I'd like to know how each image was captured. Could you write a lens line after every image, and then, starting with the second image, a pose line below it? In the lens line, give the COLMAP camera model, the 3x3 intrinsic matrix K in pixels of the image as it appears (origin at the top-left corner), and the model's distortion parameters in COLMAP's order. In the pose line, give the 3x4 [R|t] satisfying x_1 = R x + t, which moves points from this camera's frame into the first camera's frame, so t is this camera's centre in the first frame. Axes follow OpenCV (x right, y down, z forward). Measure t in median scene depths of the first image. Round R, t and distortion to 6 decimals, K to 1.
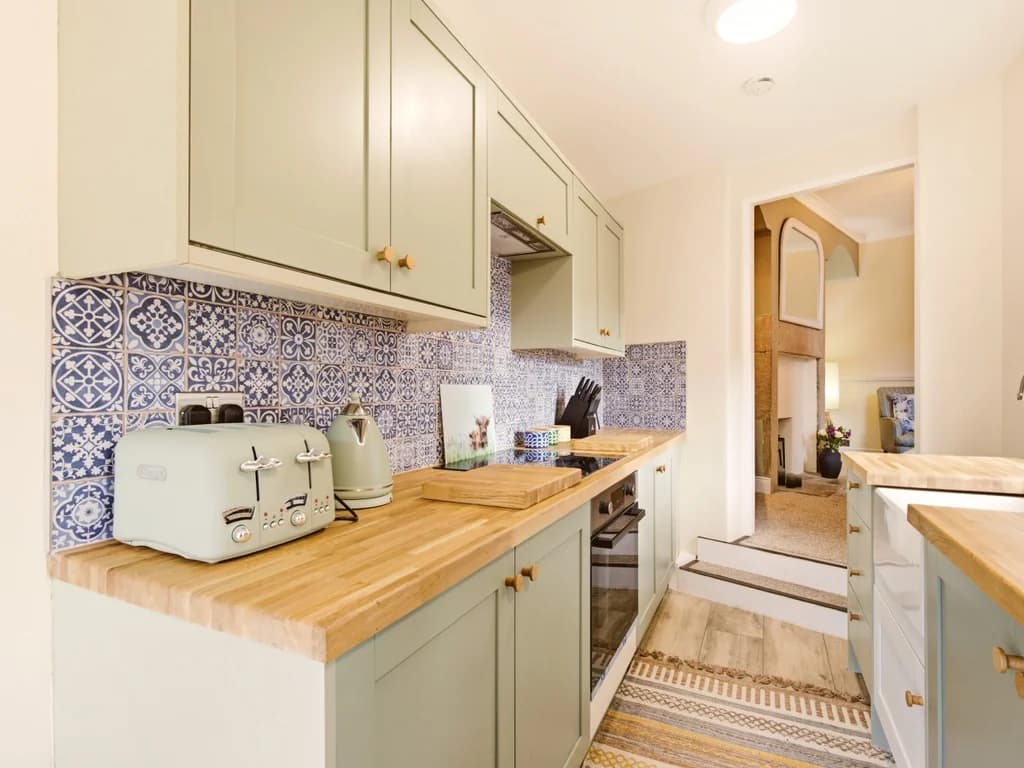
lens RADIAL K [[517.2, 0, 510.0], [0, 517.2, 389.6], [0, 0, 1]] dist [-0.002889, 0.001335]
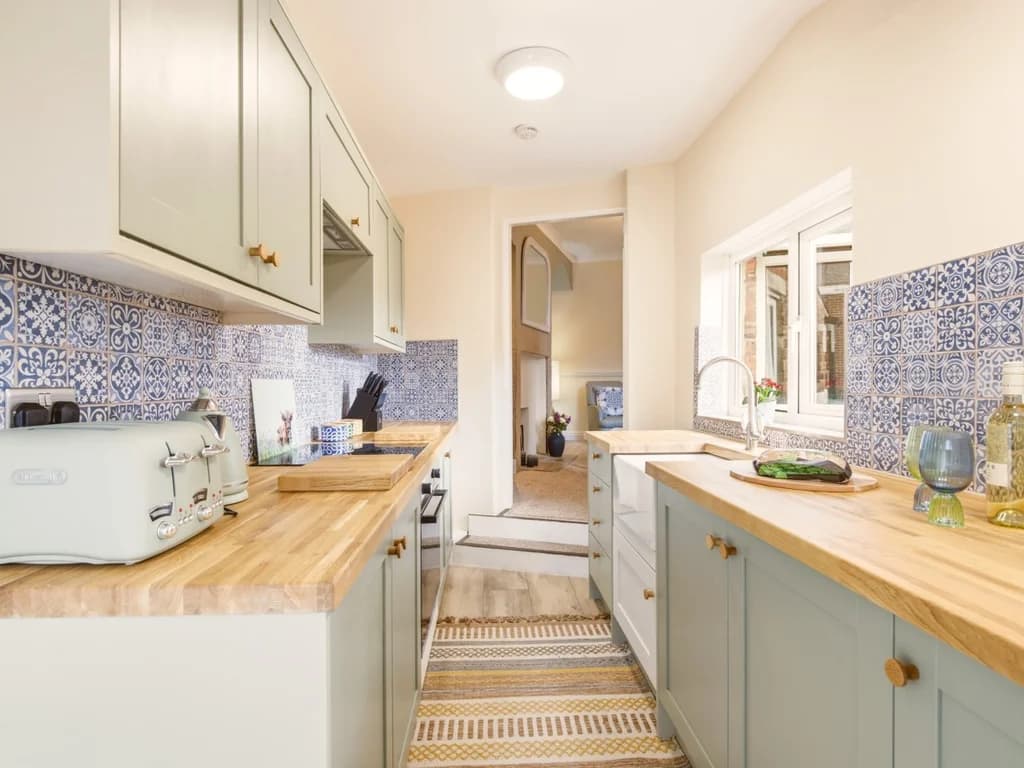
lens RADIAL K [[517.2, 0, 509.8], [0, 517.2, 386.3], [0, 0, 1]] dist [-0.002889, 0.001335]
pose [[0.885414, -0.004458, 0.464781, -0.141556], [0.002243, 0.999983, 0.005319, -0.000271], [-0.464797, -0.003667, 0.885410, -0.065794]]
